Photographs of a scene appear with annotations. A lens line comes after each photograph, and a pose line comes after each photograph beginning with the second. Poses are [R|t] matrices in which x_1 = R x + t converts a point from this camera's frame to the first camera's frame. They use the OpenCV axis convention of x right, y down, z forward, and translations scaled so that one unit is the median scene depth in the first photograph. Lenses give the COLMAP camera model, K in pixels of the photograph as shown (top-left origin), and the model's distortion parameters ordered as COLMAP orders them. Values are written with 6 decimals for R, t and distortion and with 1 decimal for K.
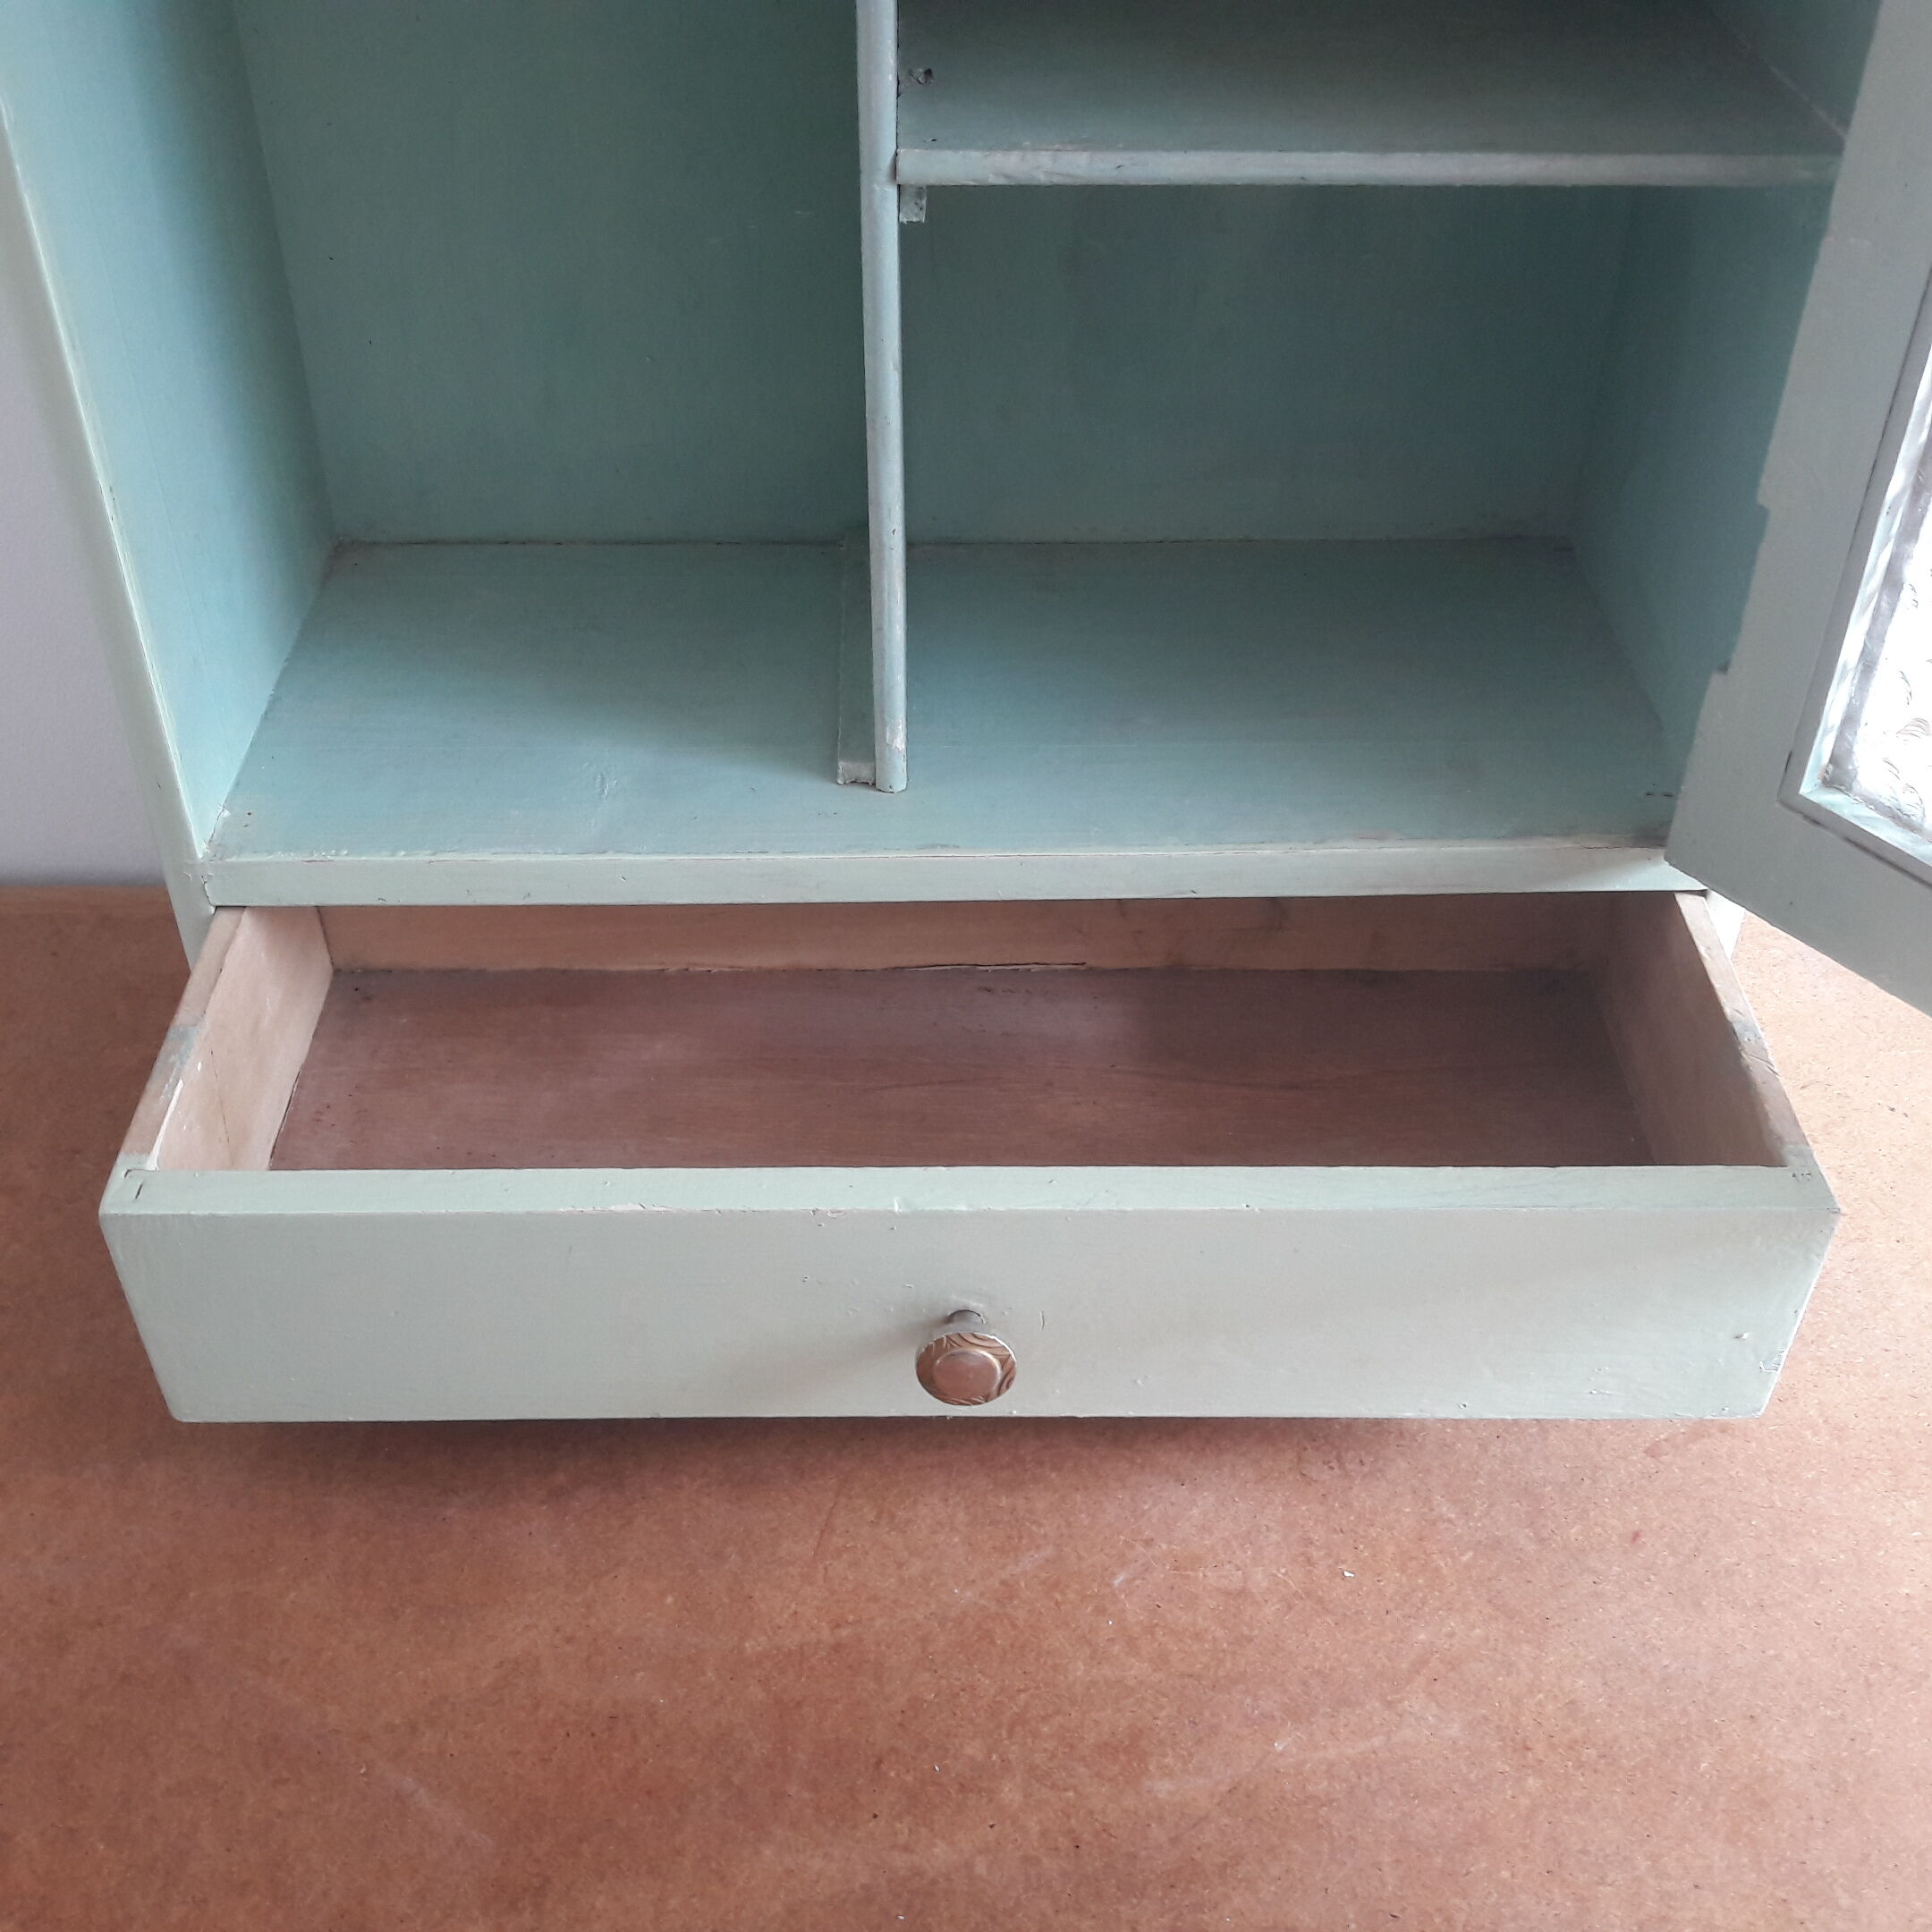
lens RADIAL K [[2150.6, 0, 966.0], [0, 2150.6, 966.0], [0, 0, 1]] dist [0.057008, -0.229470]
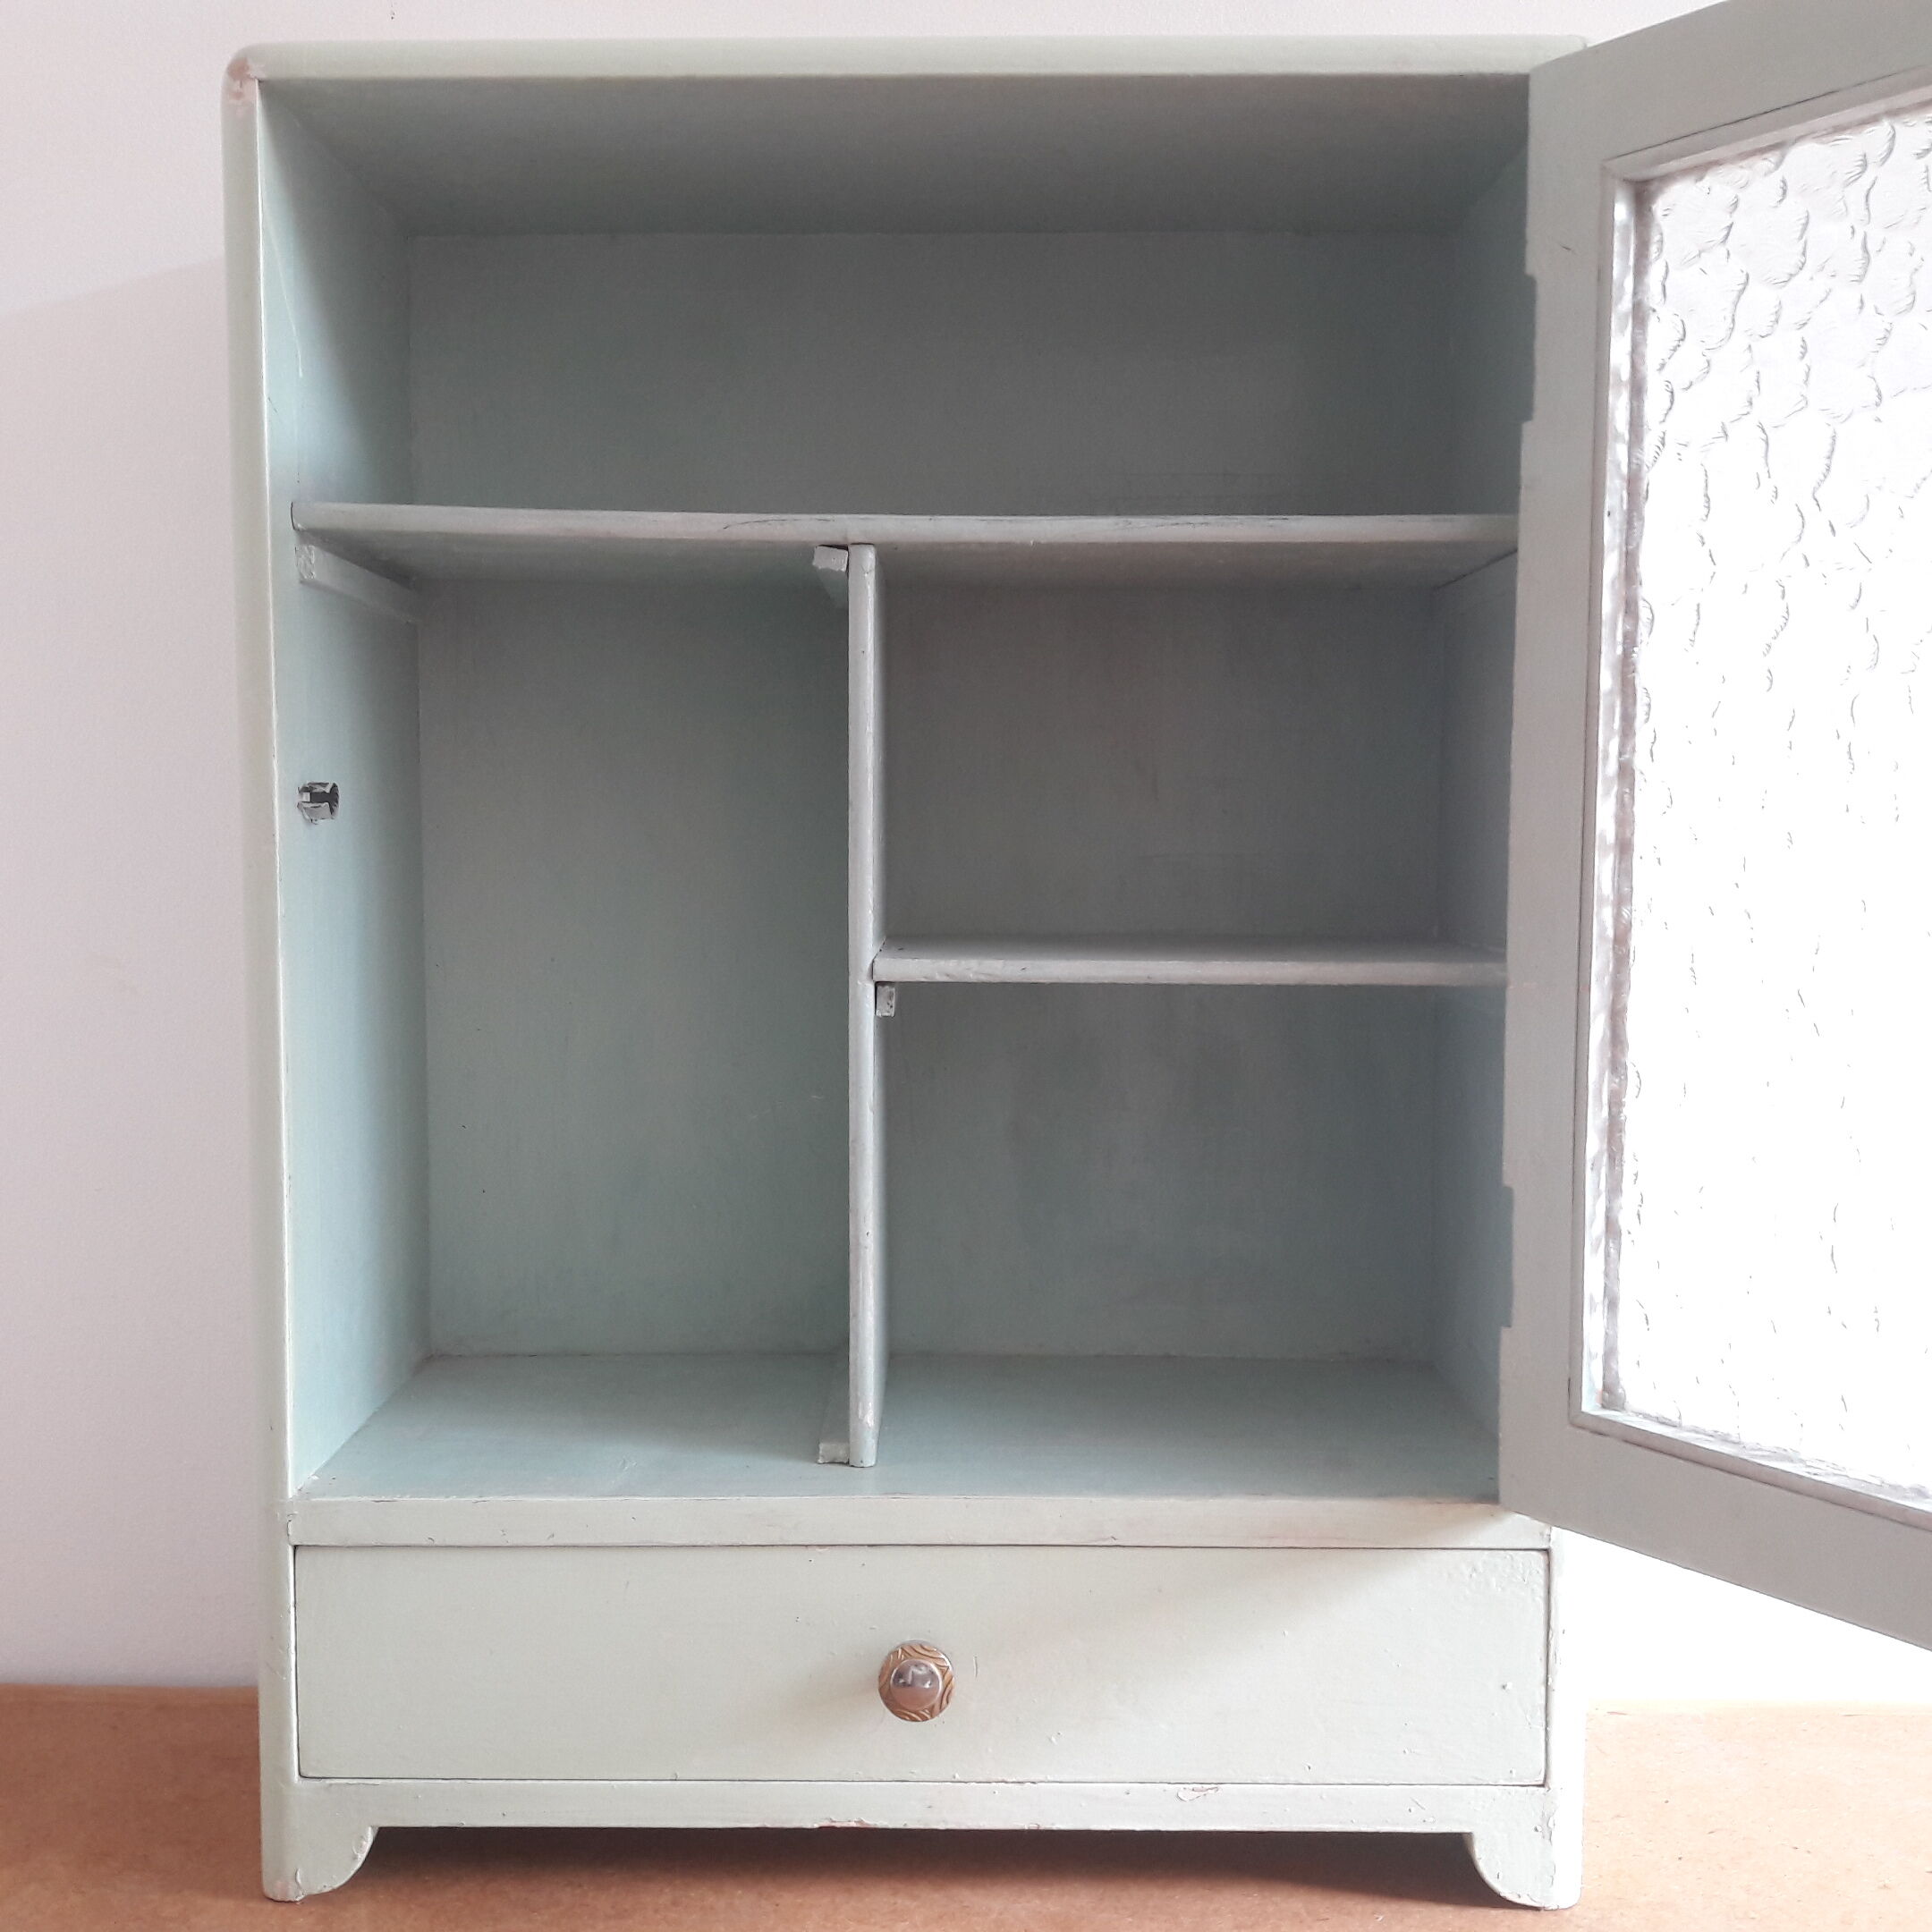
lens RADIAL K [[2110.6, 0, 966.0], [0, 2110.6, 966.0], [0, 0, 1]] dist [0.229181, -0.489480]
pose [[0.999777, -0.004472, -0.020619, 0.056681], [-0.008275, 0.815878, -0.578165, 0.432863], [0.019408, 0.578207, 0.815659, -0.171845]]
